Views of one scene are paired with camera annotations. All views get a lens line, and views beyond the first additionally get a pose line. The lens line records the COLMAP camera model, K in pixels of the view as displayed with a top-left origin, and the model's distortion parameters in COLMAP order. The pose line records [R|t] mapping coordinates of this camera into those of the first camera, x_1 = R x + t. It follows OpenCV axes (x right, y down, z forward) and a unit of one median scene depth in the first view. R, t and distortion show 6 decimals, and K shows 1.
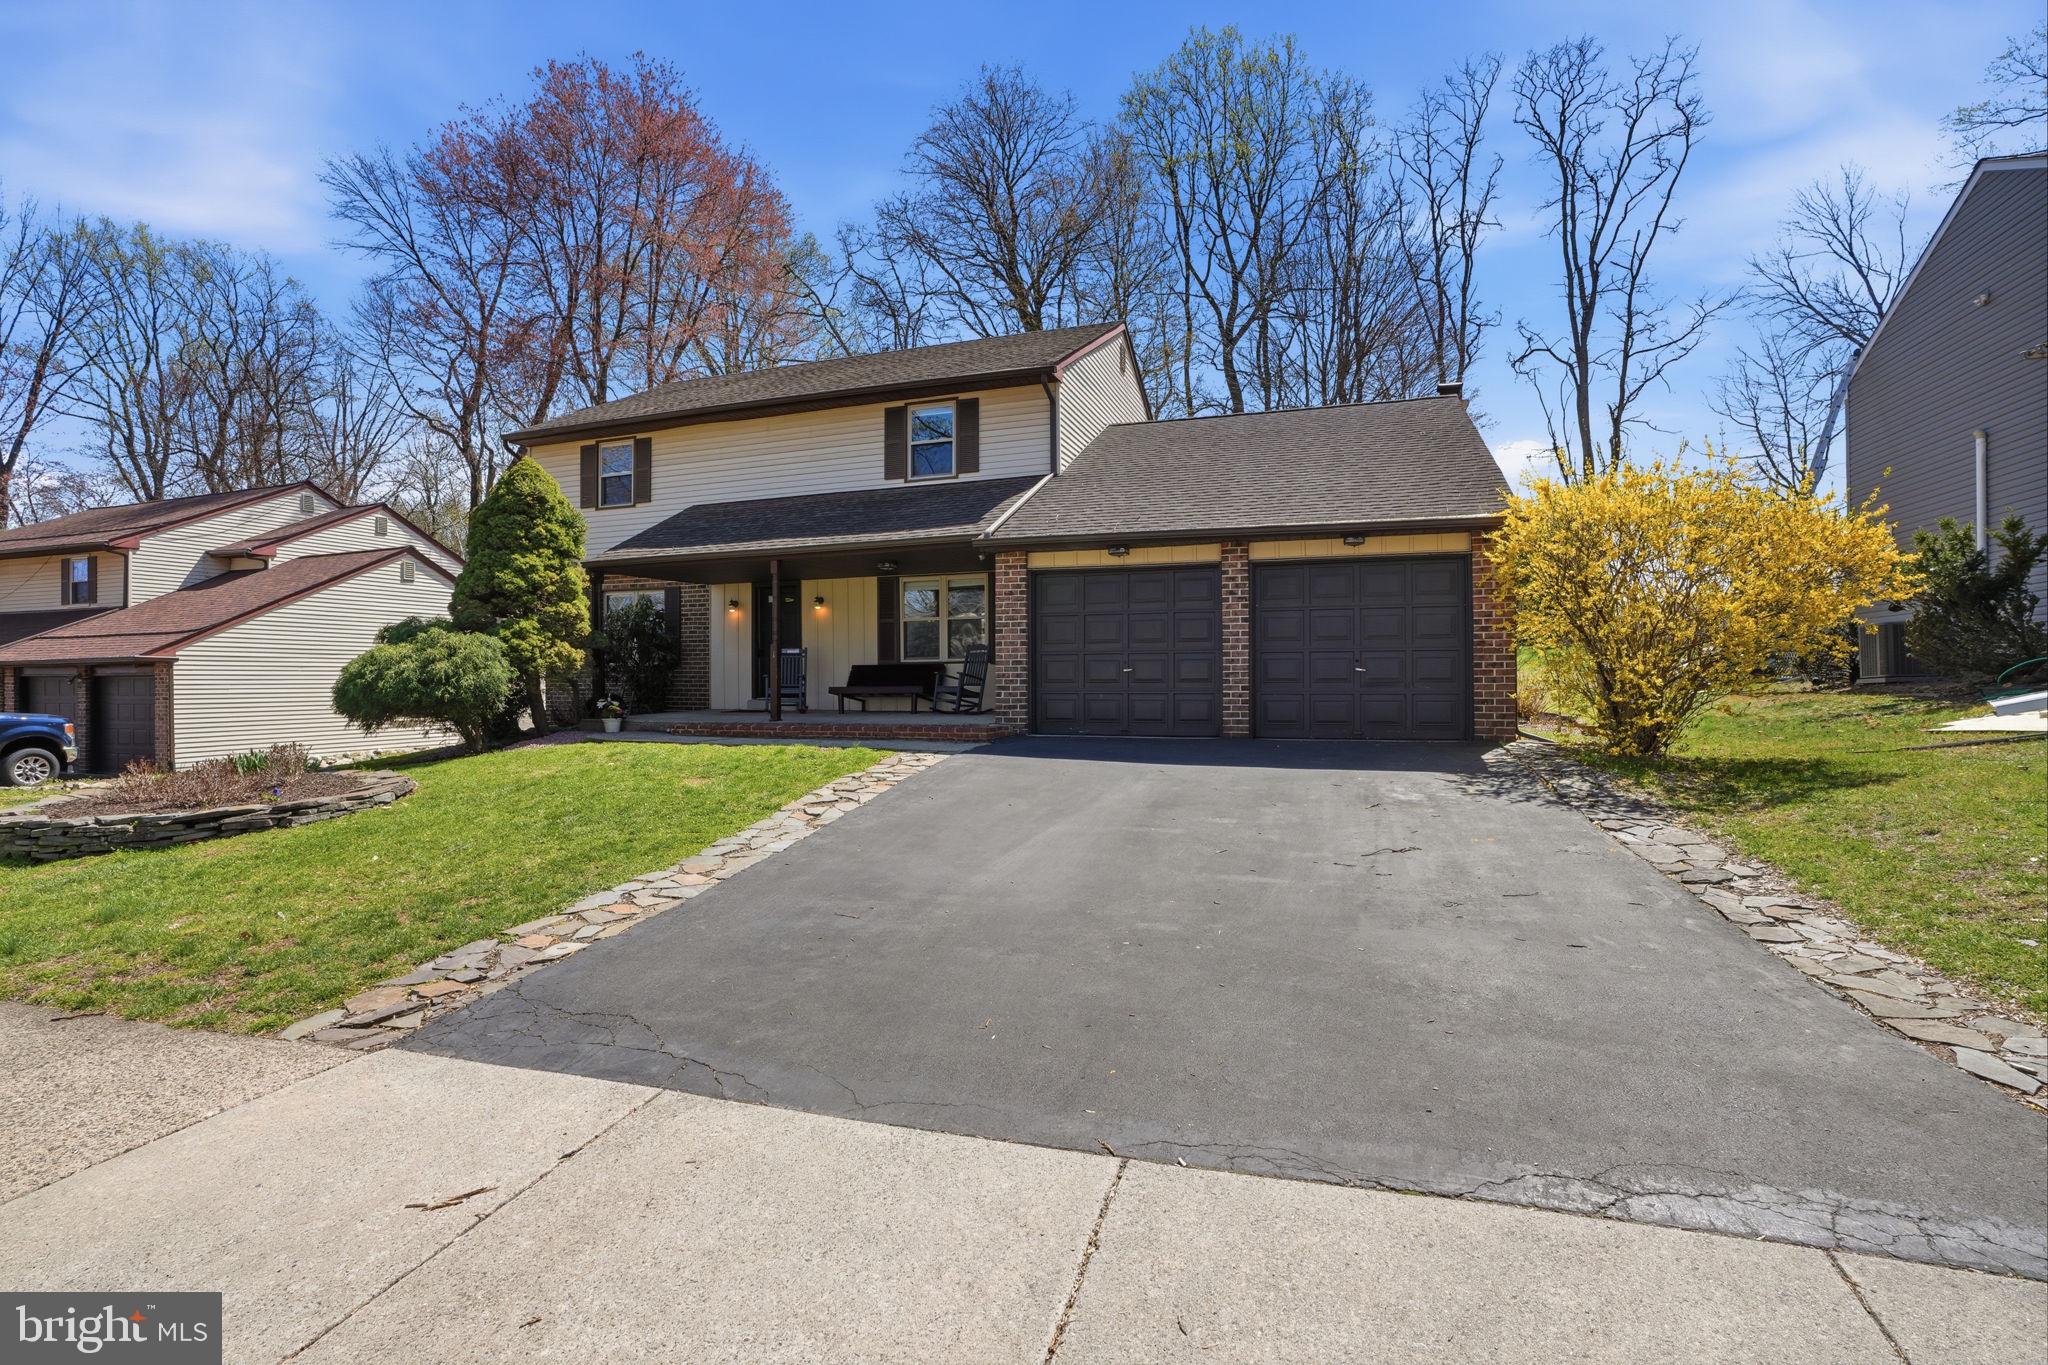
lens RADIAL K [[937.7, 0, 1024.0], [0, 937.7, 682.5], [0, 0, 1]] dist [-0.076163, 0.032241]
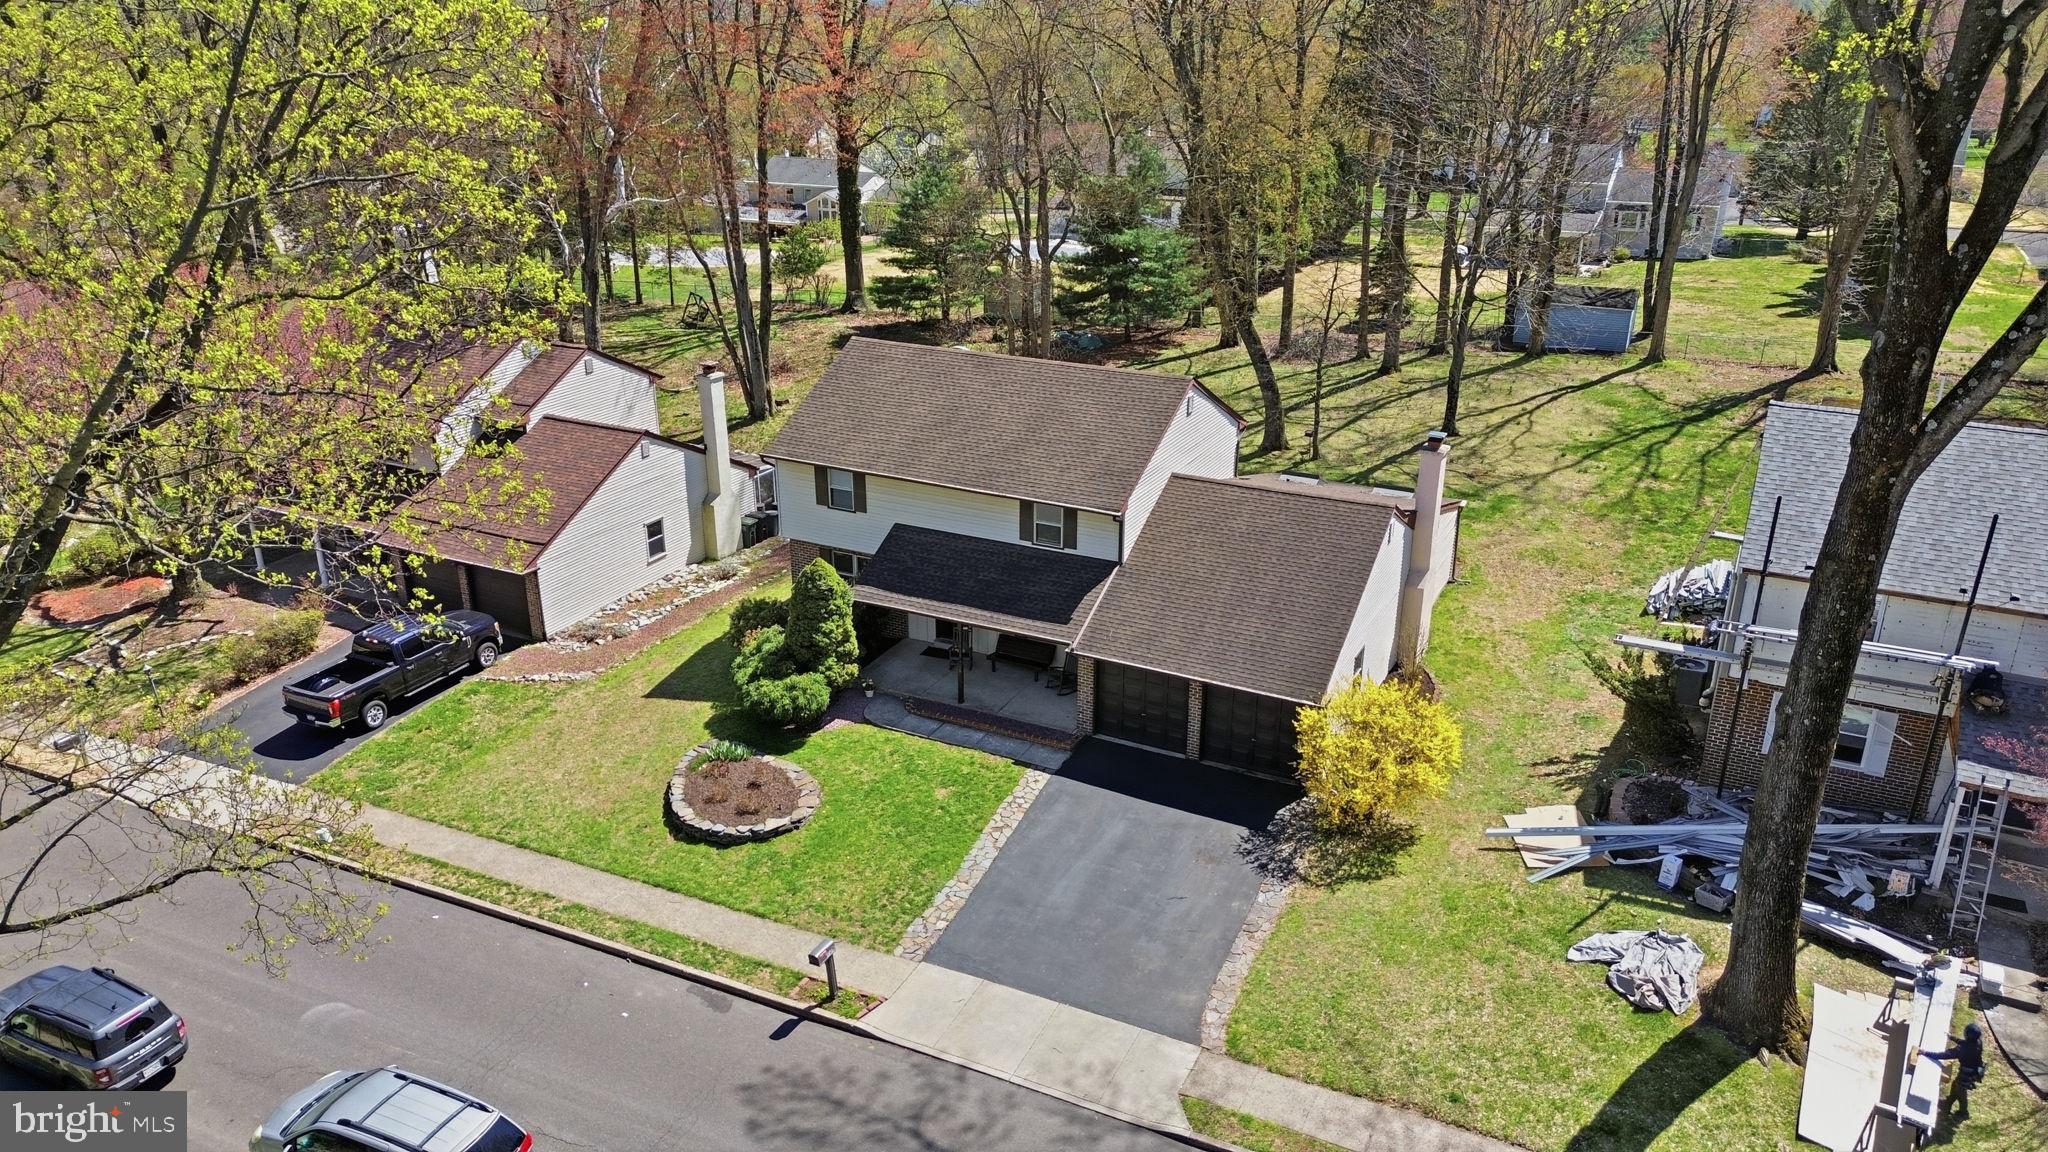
lens RADIAL K [[1446.6, 0, 1033.3], [0, 1446.6, 584.2], [0, 0, 1]] dist [0.088469, -0.097846]
pose [[0.991181, 0.056413, -0.119906, 0.183360], [-0.008098, 0.928953, 0.370109, -1.106763], [0.132266, -0.365874, 0.921217, -1.369935]]
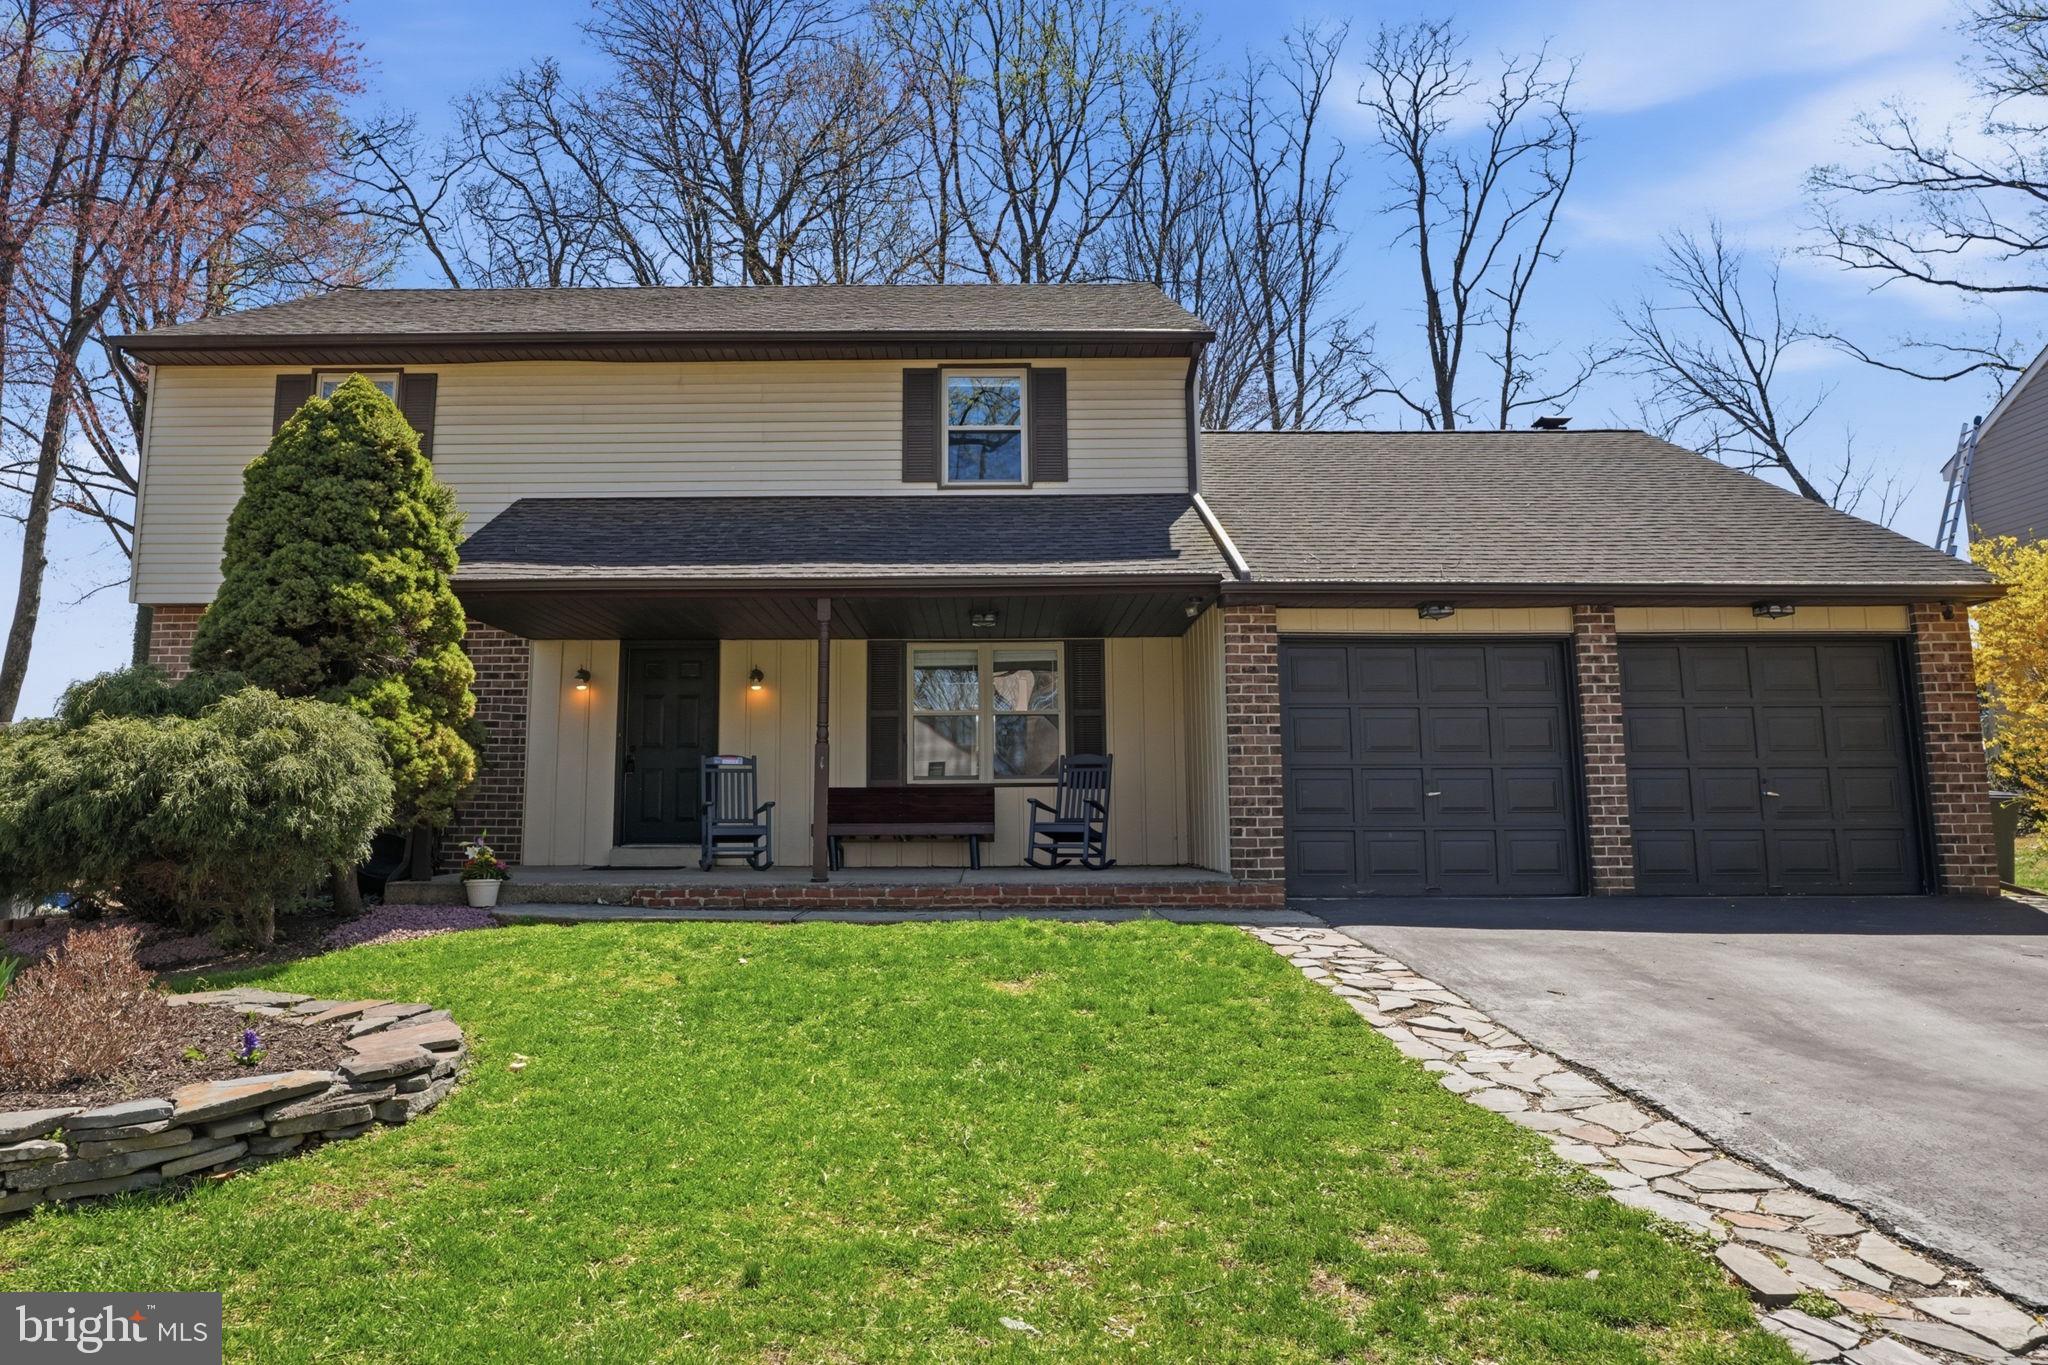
lens RADIAL K [[1409.2, 0, 952.1], [0, 1409.2, 601.6], [0, 0, 1]] dist [-0.024697, 0.005186]
pose [[0.949912, 0.054454, 0.307738, -0.411669], [-0.002430, 0.985960, -0.166965, 0.014898], [-0.312509, 0.157854, 0.936707, 0.139740]]
